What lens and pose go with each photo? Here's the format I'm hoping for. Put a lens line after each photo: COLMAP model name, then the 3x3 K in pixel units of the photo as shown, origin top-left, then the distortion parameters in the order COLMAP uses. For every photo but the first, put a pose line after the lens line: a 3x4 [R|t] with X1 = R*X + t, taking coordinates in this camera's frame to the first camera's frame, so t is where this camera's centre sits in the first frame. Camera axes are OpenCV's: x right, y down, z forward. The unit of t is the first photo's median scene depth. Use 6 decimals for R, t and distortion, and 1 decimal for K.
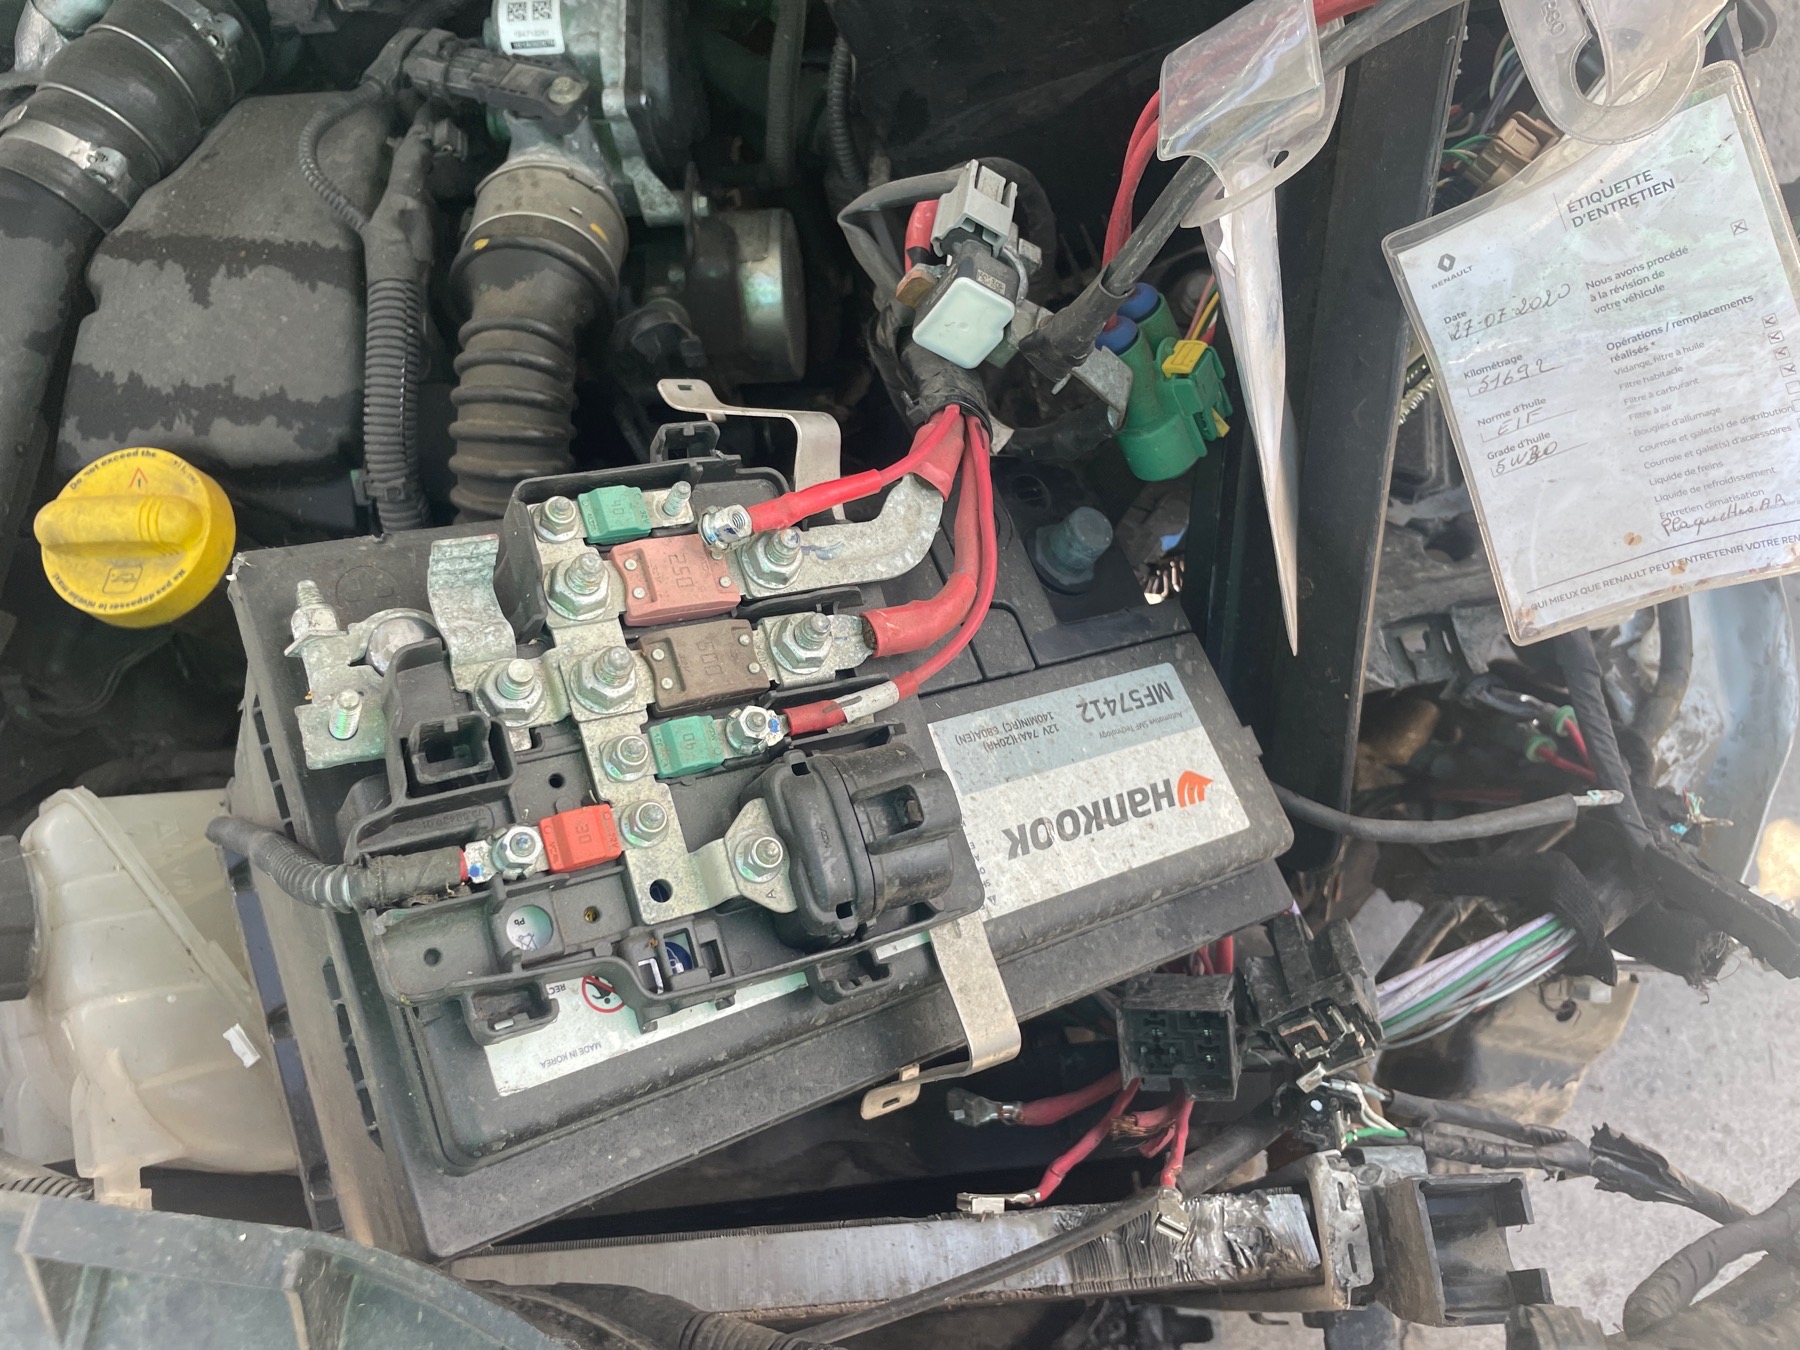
lens RADIAL K [[1364.0, 0, 916.6], [0, 1364.0, 634.7], [0, 0, 1]] dist [0.073867, -0.090114]
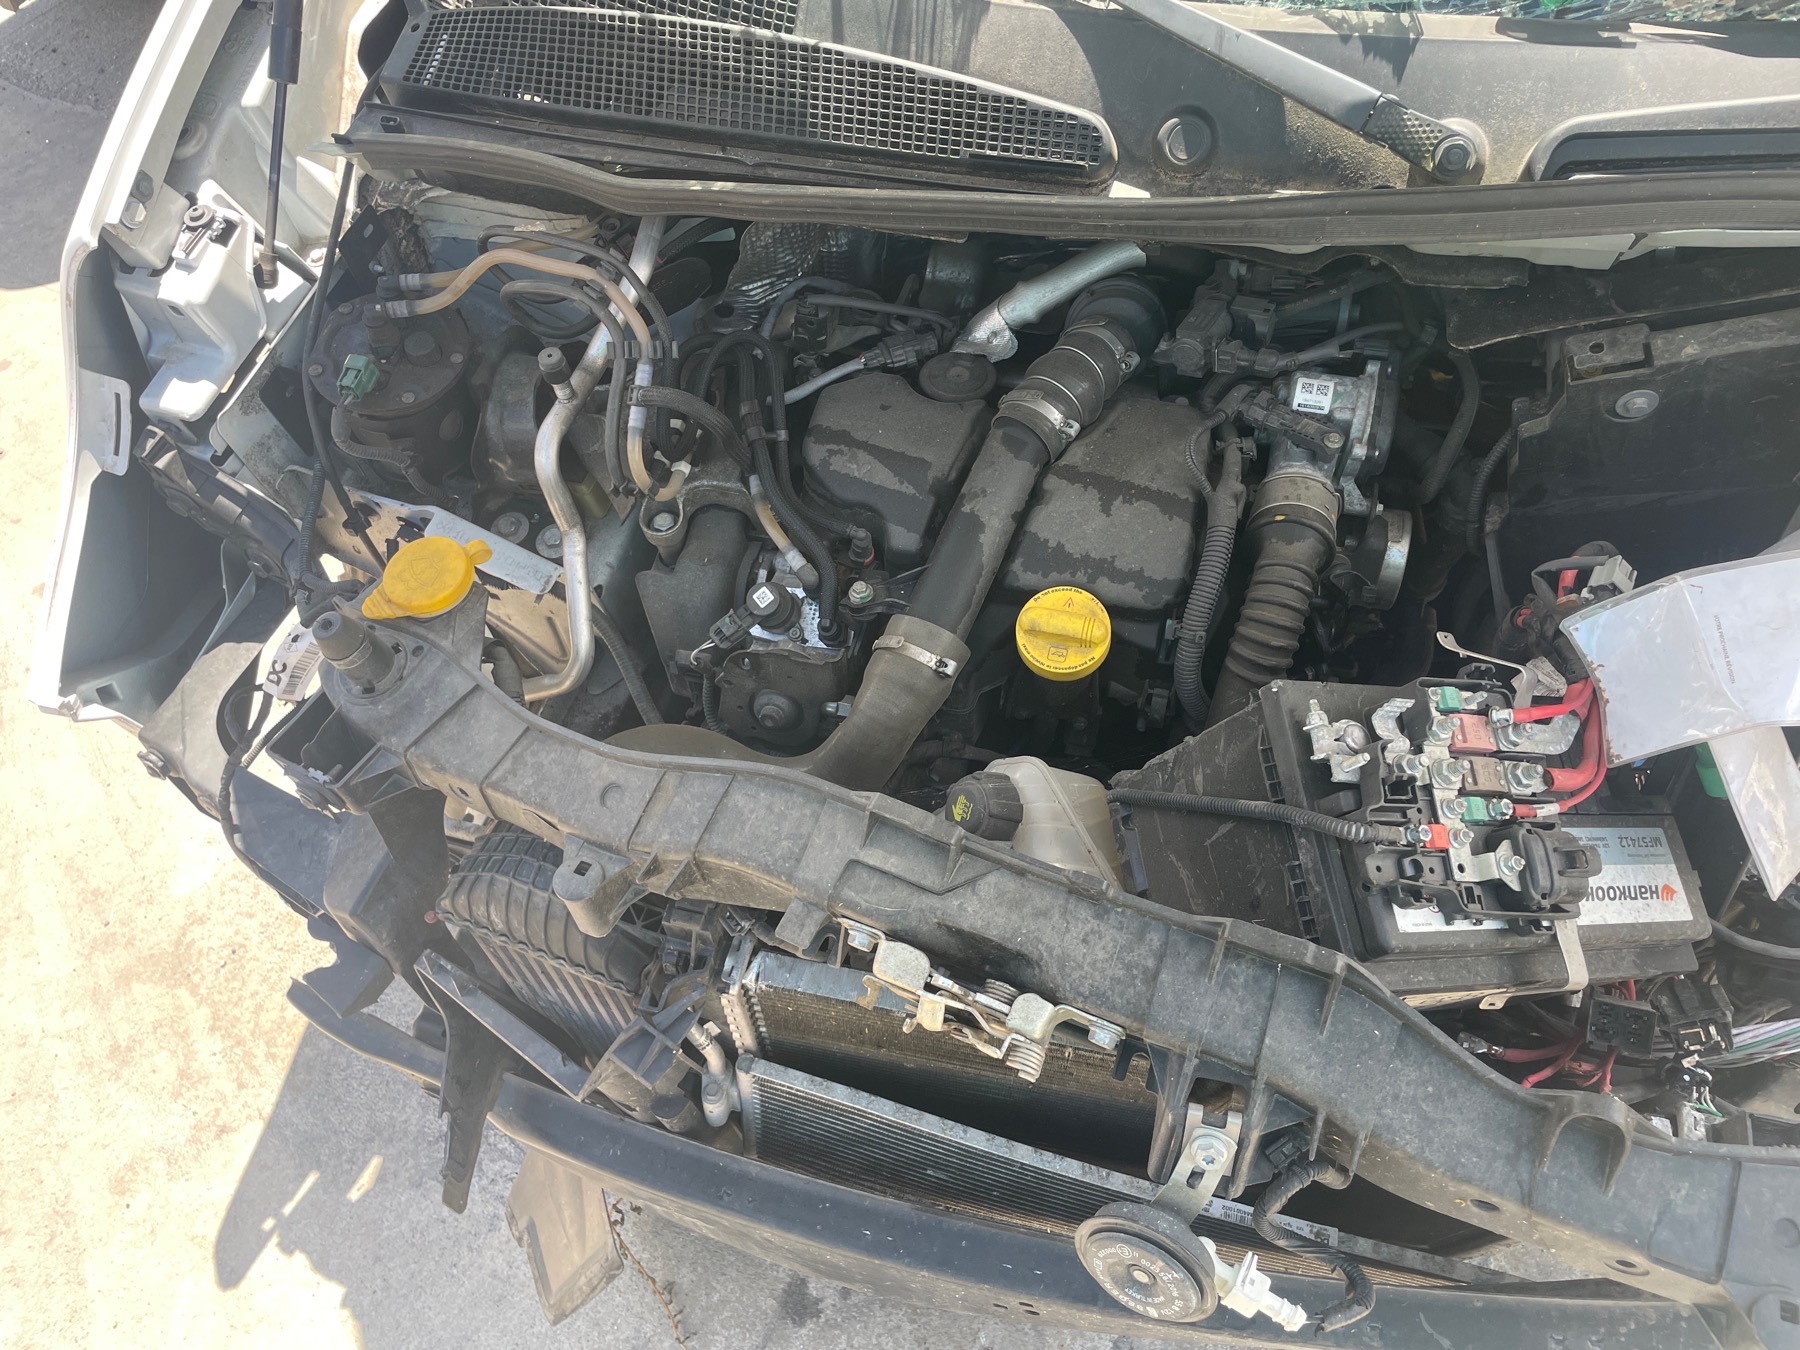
lens RADIAL K [[1364.0, 0, 892.7], [0, 1364.0, 681.7], [0, 0, 1]] dist [0.073867, -0.090114]
pose [[0.967631, 0.222570, -0.118969, -0.690695], [-0.227900, 0.973122, -0.033081, 0.134700], [0.108408, 0.059123, 0.992347, -1.079197]]
